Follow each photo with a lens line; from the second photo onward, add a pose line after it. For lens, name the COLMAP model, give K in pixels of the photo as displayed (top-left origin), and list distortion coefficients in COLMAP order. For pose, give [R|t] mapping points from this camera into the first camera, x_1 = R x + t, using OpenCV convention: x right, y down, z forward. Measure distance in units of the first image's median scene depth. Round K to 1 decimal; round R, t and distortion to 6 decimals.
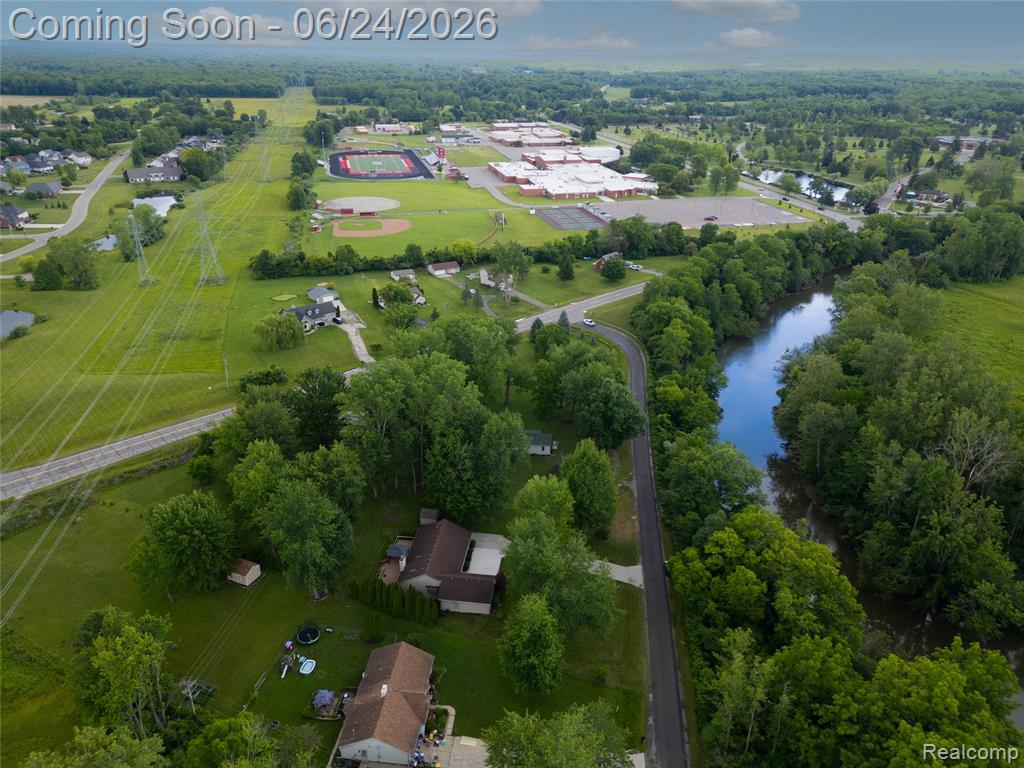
lens RADIAL K [[714.5, 0, 508.9], [0, 714.5, 382.5], [0, 0, 1]] dist [0.069193, -0.063333]
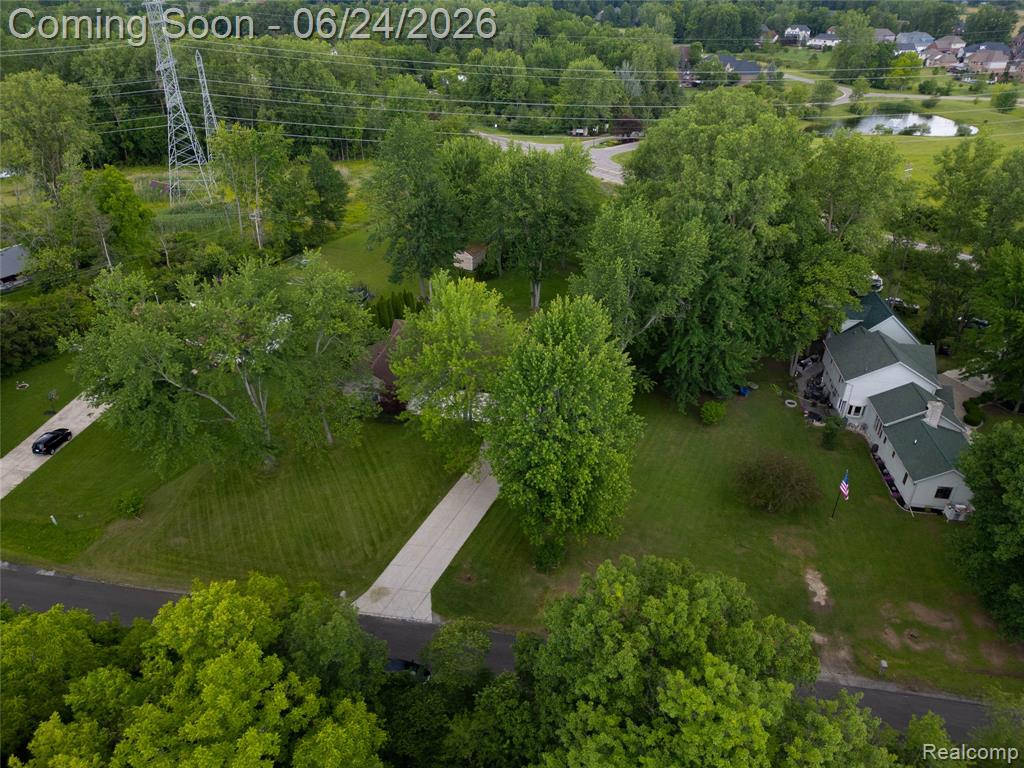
lens RADIAL K [[714.5, 0, 511.0], [0, 714.5, 384.1], [0, 0, 1]] dist [0.069193, -0.063333]
pose [[-0.040066, 0.486584, -0.872715, 0.353407], [-0.430814, 0.779649, 0.454473, -0.027051], [0.901551, 0.394187, 0.178390, 0.718015]]
